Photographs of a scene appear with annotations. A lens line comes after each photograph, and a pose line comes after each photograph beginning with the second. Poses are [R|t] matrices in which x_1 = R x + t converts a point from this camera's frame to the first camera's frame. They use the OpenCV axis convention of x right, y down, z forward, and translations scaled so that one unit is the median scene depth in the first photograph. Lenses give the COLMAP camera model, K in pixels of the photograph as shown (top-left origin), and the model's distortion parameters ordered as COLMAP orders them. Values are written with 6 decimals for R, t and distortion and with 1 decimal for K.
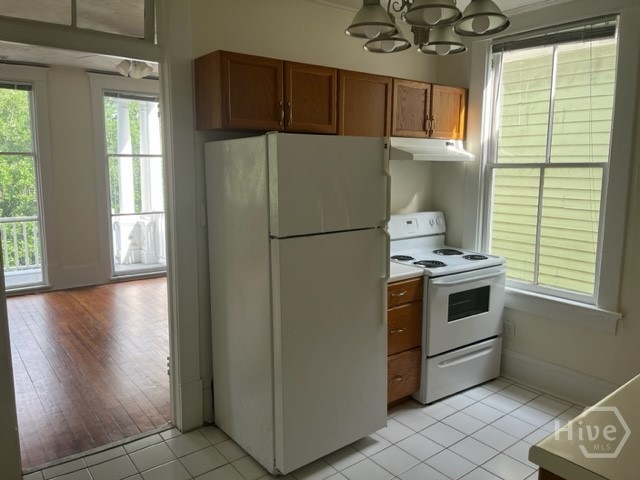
lens RADIAL K [[489.8, 0, 320.0], [0, 489.8, 240.0], [0, 0, 1]] dist [0.086260, -0.124756]
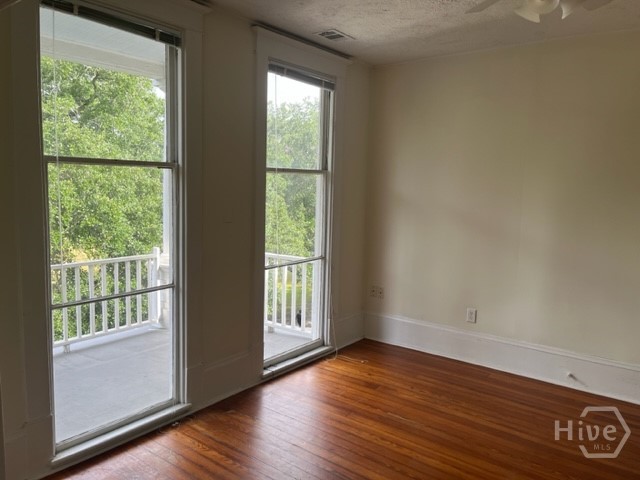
lens RADIAL K [[481.0, 0, 319.3], [0, 481.0, 233.2], [0, 0, 1]] dist [0.004820, -0.003242]
pose [[0.965160, -0.010066, 0.261466, -0.512197], [0.019029, 0.999314, -0.031769, -0.072920], [-0.260967, 0.035637, 0.964690, 0.420935]]
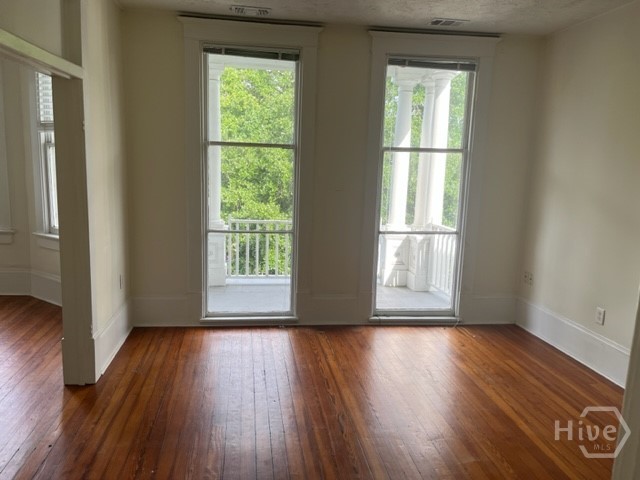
lens RADIAL K [[489.8, 0, 320.0], [0, 489.8, 240.0], [0, 0, 1]] dist [0.086260, -0.124756]
pose [[0.870800, 0.099547, -0.481454, -0.150728], [-0.095667, 0.994877, 0.032673, -0.053800], [0.482240, 0.017608, 0.875862, 0.331779]]
